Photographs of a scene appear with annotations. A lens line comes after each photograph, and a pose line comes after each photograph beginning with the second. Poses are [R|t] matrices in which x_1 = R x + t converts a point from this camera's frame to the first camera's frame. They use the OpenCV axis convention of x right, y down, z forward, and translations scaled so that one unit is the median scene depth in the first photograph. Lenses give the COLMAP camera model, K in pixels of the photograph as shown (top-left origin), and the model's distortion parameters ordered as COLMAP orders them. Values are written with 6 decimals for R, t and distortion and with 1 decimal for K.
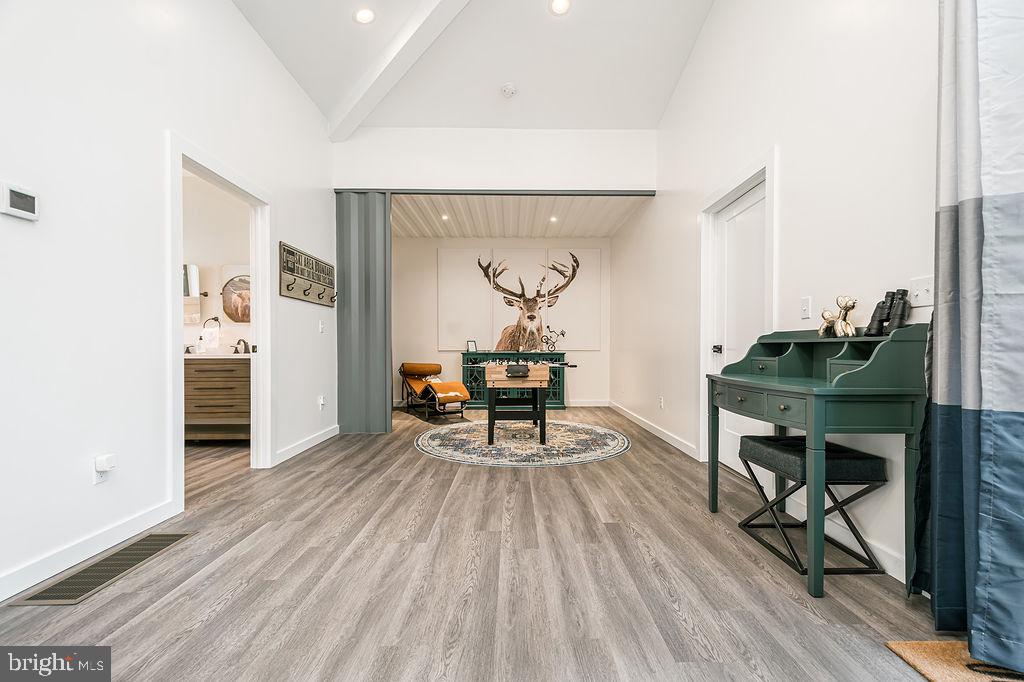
lens RADIAL K [[451.0, 0, 514.9], [0, 451.0, 348.1], [0, 0, 1]] dist [0.010107, -0.002206]
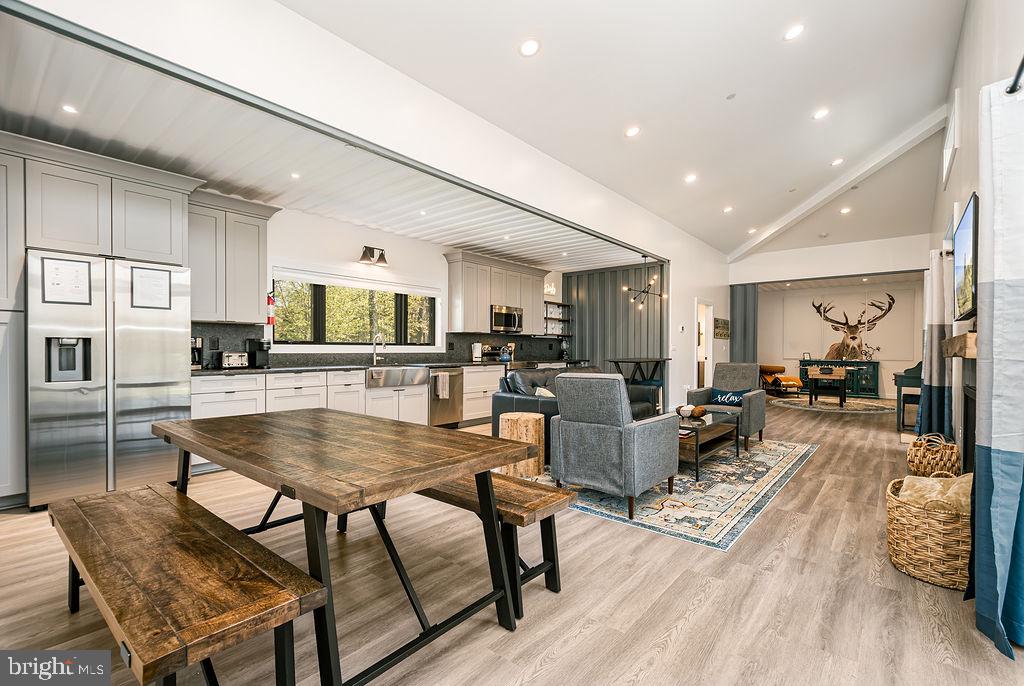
lens RADIAL K [[456.0, 0, 515.4], [0, 456.0, 352.9], [0, 0, 1]] dist [0.011035, -0.003729]
pose [[0.766423, 0.008922, -0.642275, 0.175186], [-0.004956, 0.999956, 0.007977, -0.026845], [0.642318, -0.002931, 0.766433, -1.033269]]
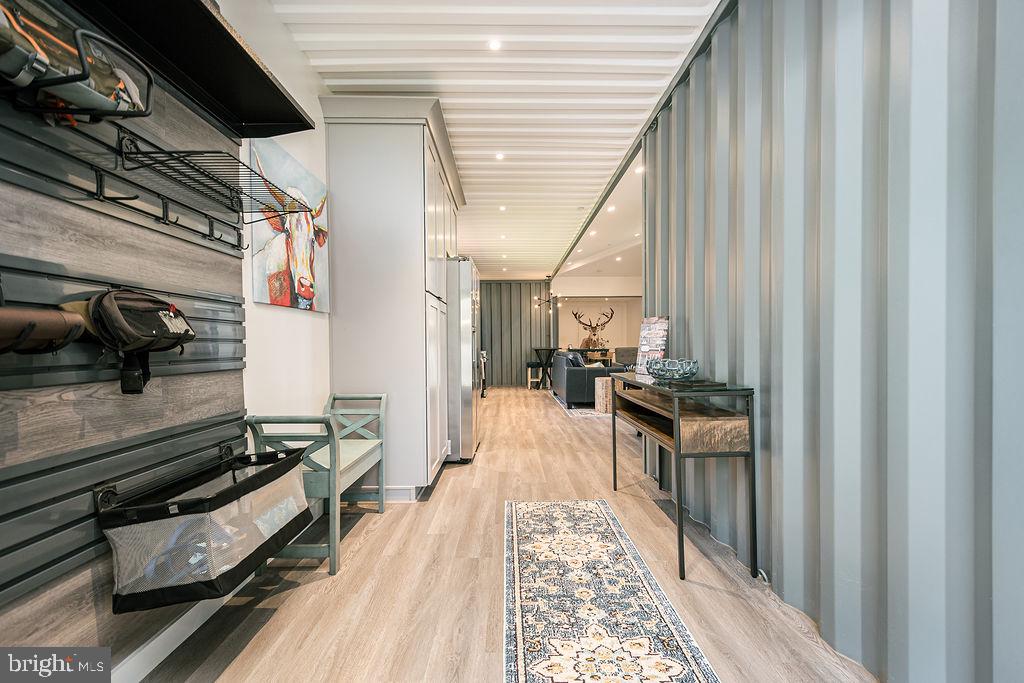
lens RADIAL K [[451.0, 0, 516.6], [0, 451.0, 346.6], [0, 0, 1]] dist [0.010107, -0.002206]
pose [[0.999842, -0.008655, 0.015538, -0.470519], [0.008641, 0.999962, 0.000986, -0.010613], [-0.015546, -0.000852, 0.999879, -1.591231]]
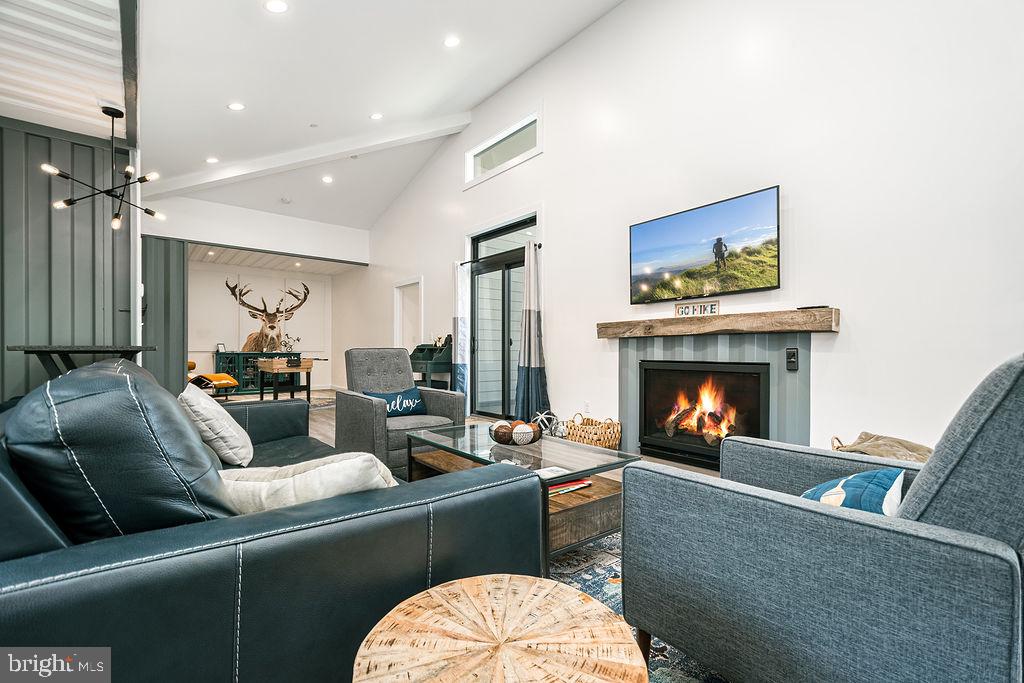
lens RADIAL K [[451.0, 0, 517.4], [0, 451.0, 352.1], [0, 0, 1]] dist [0.010107, -0.002206]
pose [[0.770555, 0.000460, 0.637373, -0.299041], [-0.004047, 0.999983, 0.004171, -0.000830], [-0.637360, -0.005794, 0.770544, -0.609759]]
